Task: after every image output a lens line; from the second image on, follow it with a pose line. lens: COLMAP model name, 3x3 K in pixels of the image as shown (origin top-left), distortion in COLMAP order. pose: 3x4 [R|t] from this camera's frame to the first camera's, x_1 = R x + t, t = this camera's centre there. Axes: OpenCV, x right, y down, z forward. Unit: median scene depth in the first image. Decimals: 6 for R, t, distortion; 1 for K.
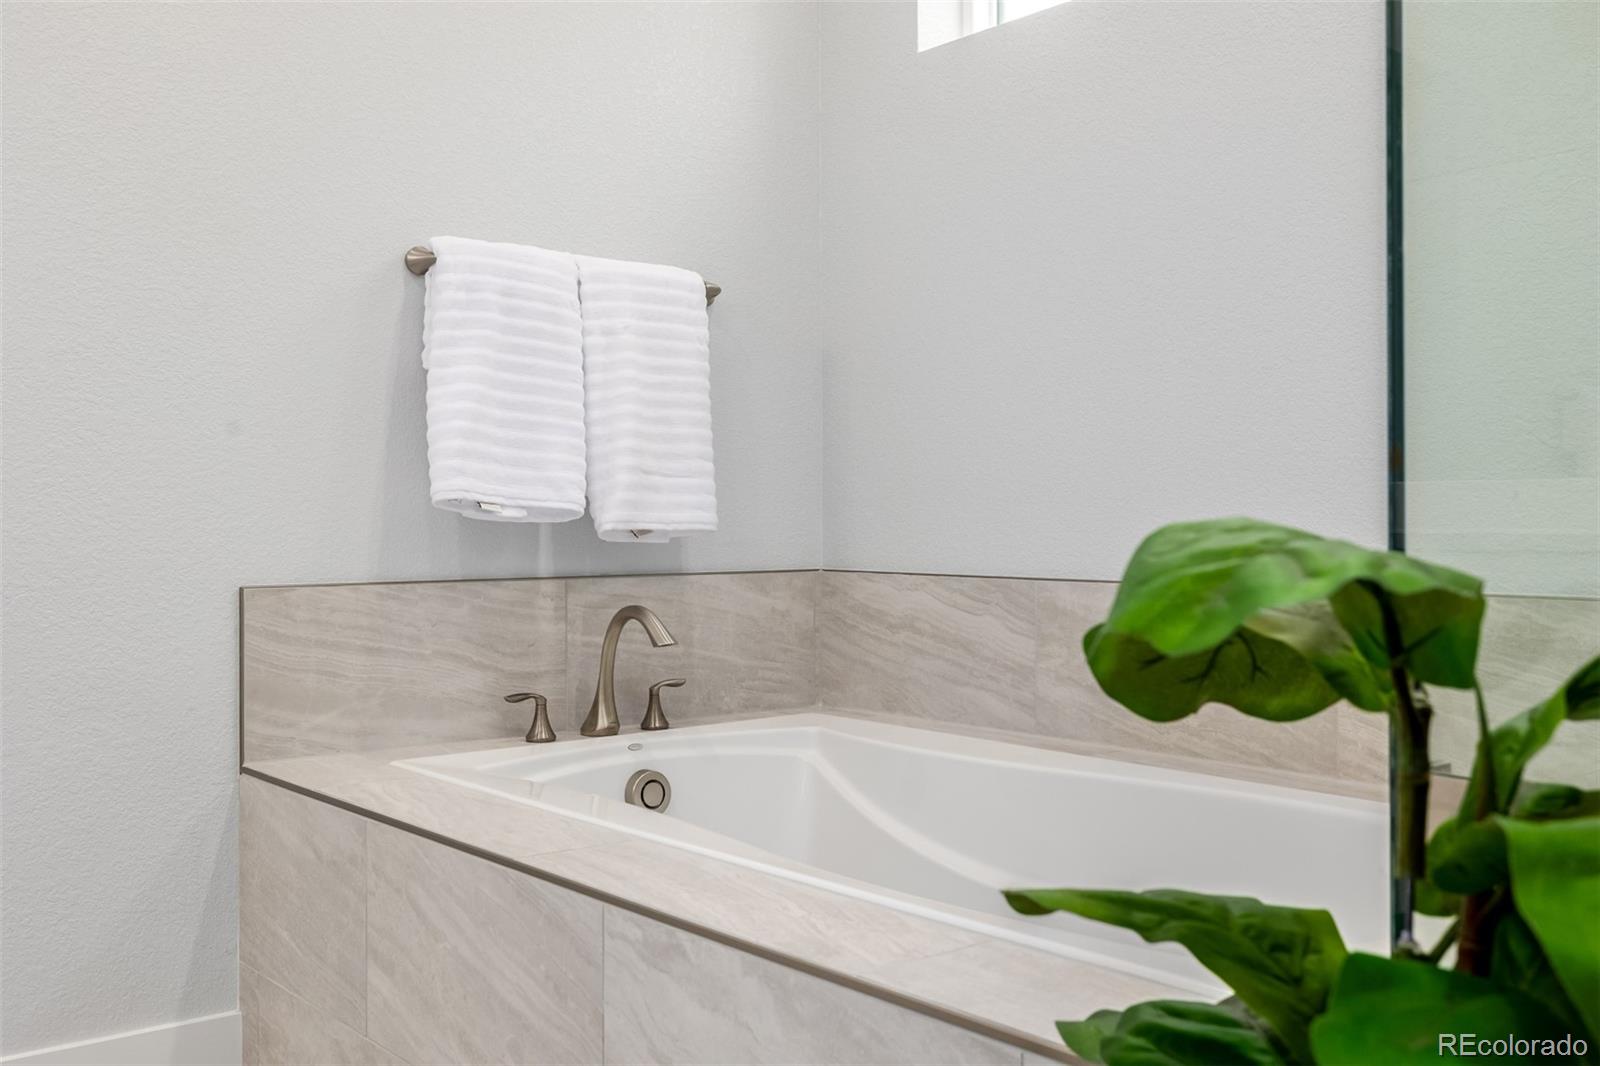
lens RADIAL K [[1546.1, 0, 800.2], [0, 1546.1, 530.8], [0, 0, 1]] dist [-0.018308, 0.000000]
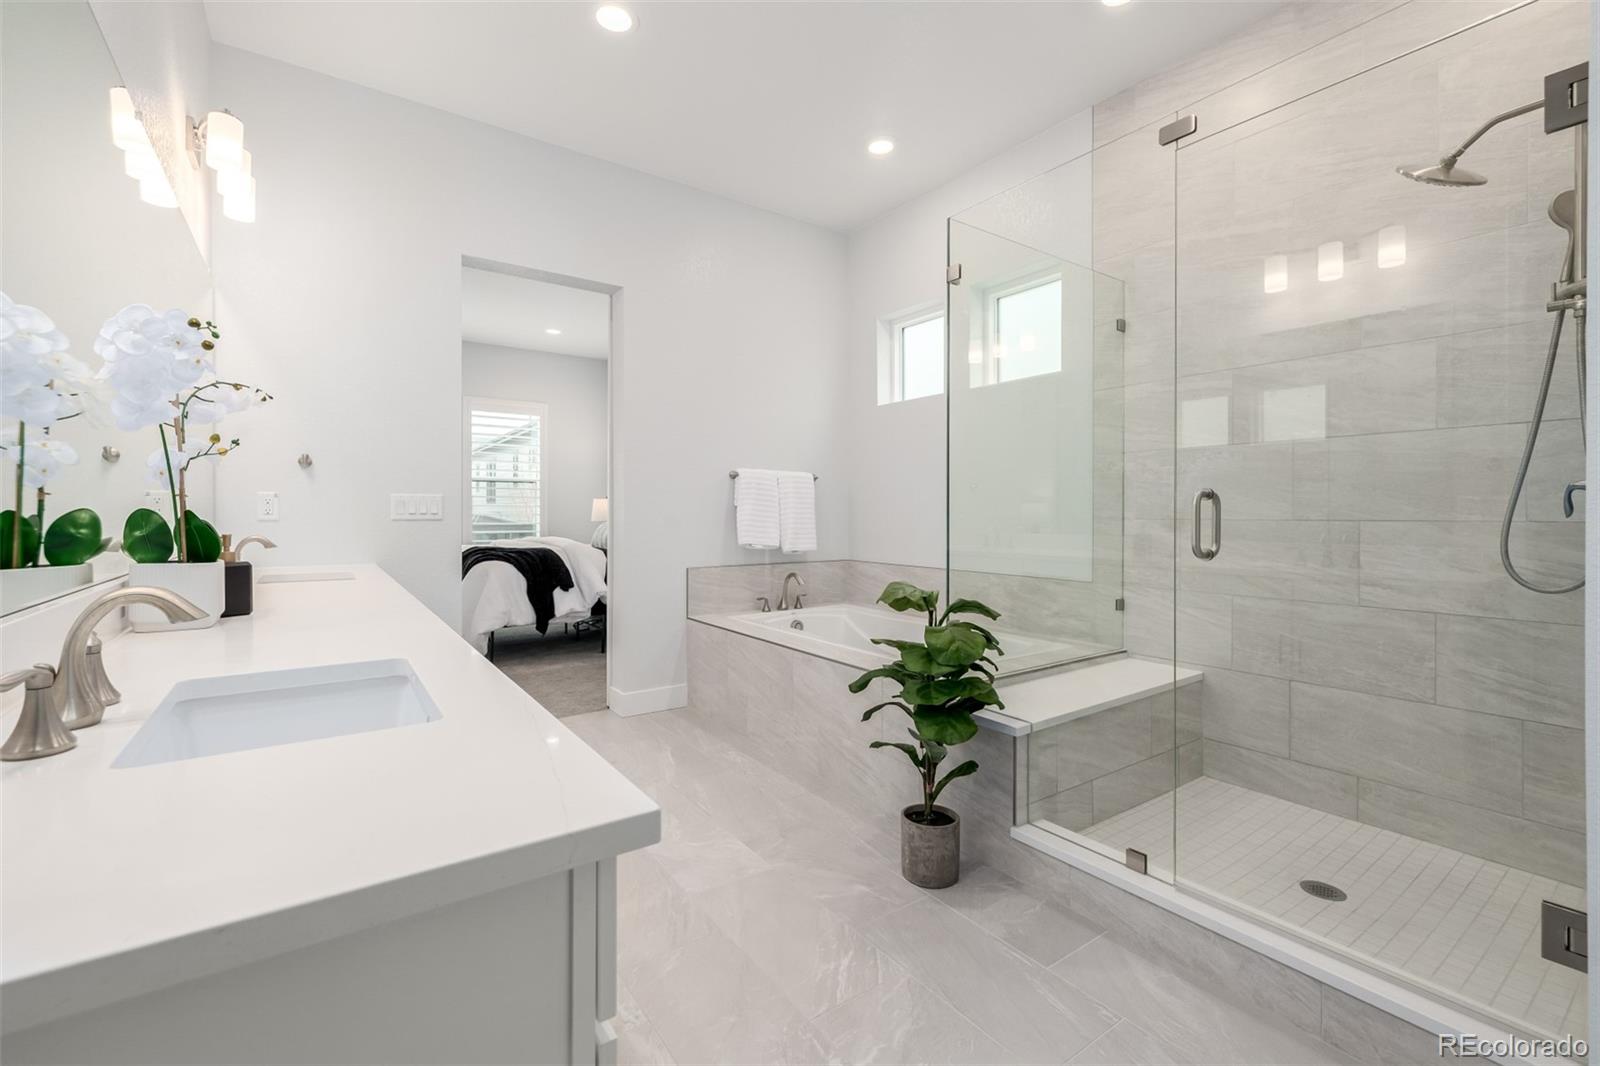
lens RADIAL K [[676.1, 0, 796.6], [0, 676.1, 525.4], [0, 0, 1]] dist [0.002841, -0.001501]
pose [[0.997614, 0.008160, -0.068559, 0.003678], [-0.007393, 0.999907, 0.011434, -0.075937], [0.068646, -0.010900, 0.997582, -0.517015]]
